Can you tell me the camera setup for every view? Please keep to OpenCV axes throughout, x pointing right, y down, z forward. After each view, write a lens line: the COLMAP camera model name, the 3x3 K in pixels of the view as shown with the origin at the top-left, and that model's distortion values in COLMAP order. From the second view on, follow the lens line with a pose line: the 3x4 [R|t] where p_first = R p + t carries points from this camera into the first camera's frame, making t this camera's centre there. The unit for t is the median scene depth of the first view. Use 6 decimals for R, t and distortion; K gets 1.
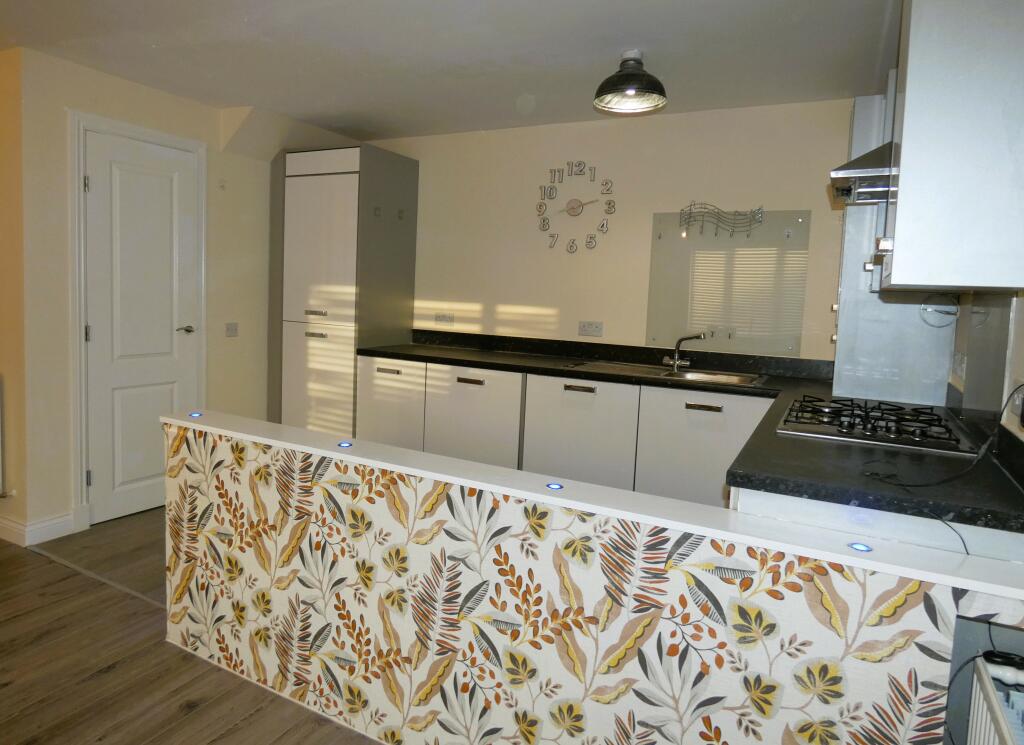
lens RADIAL K [[655.7, 0, 493.0], [0, 655.7, 334.8], [0, 0, 1]] dist [-0.012286, -0.000711]
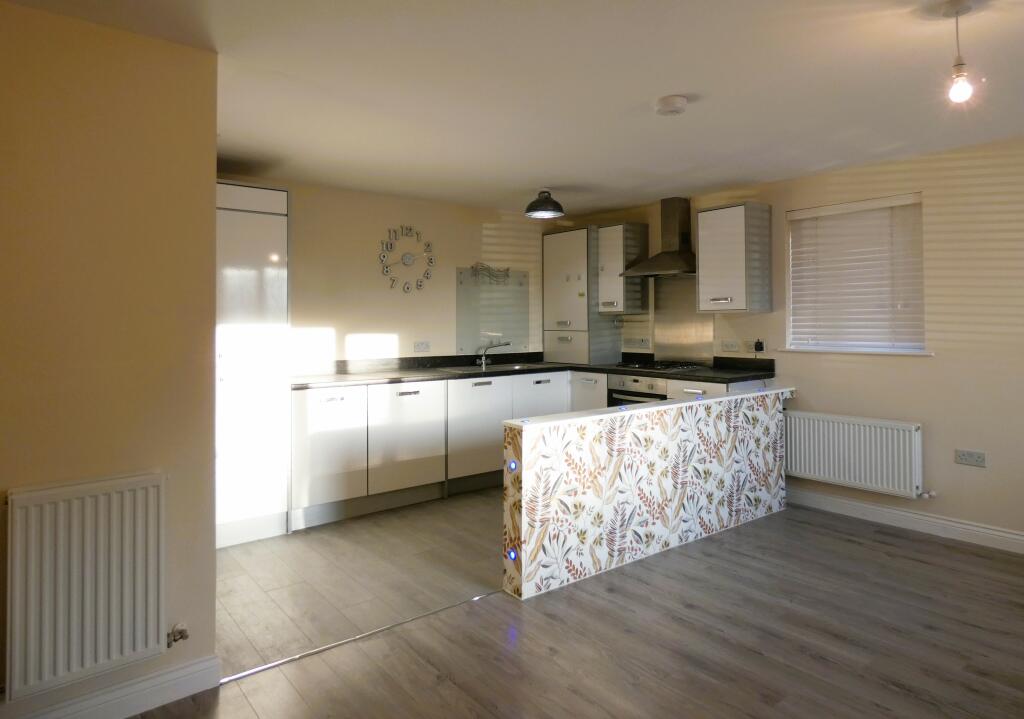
lens RADIAL K [[627.6, 0, 513.9], [0, 627.6, 314.3], [0, 0, 1]] dist [-0.030289, 0.001229]
pose [[0.404469, -0.036109, 0.913838, -1.858116], [0.089550, 0.995982, -0.000280, -0.113968], [-0.910157, 0.081948, 0.406078, 0.530005]]
